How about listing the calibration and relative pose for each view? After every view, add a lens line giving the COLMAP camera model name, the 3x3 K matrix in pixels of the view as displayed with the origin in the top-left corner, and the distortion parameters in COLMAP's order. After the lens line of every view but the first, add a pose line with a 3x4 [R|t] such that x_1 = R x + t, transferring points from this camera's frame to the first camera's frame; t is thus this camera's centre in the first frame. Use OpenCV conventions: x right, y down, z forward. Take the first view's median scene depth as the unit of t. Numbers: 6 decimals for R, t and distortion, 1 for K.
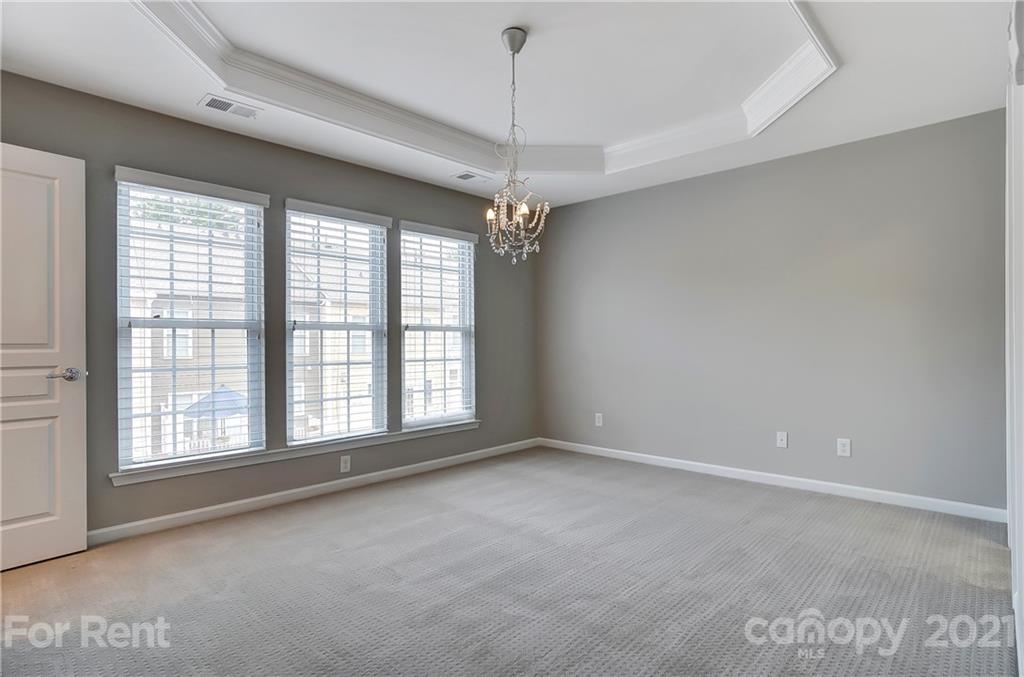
lens RADIAL K [[530.4, 0, 514.5], [0, 530.4, 331.4], [0, 0, 1]] dist [-0.021948, -0.000404]
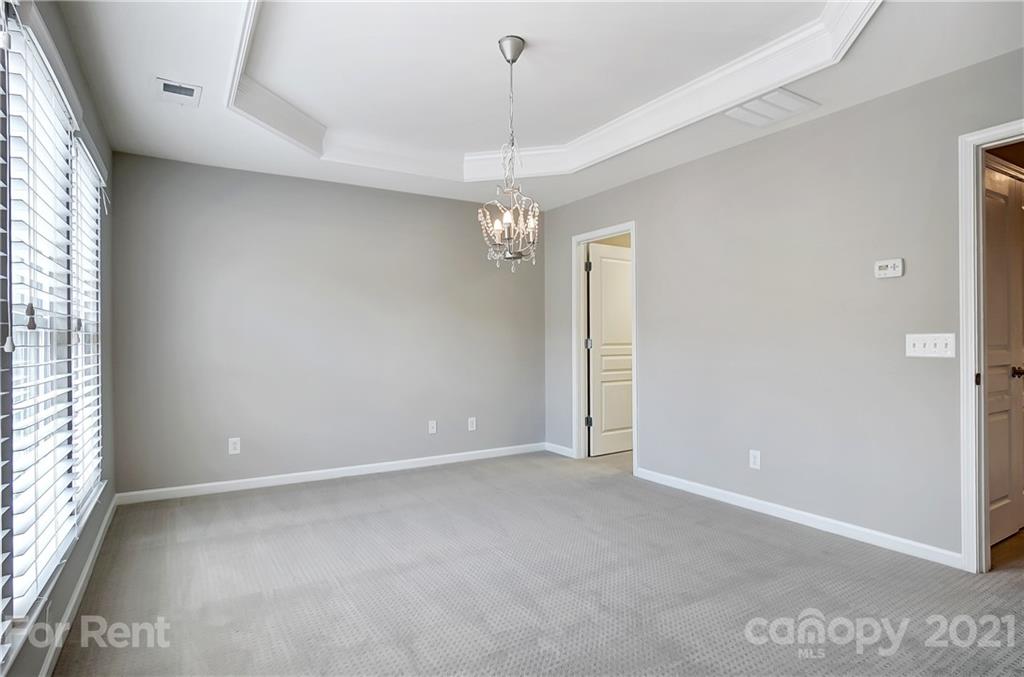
lens RADIAL K [[530.4, 0, 513.2], [0, 530.4, 340.4], [0, 0, 1]] dist [-0.021948, -0.000404]
pose [[0.273328, 0.006442, 0.961899, -0.633870], [-0.014804, 0.999887, -0.002490, 0.002801], [-0.961807, -0.013560, 0.273393, 0.482404]]
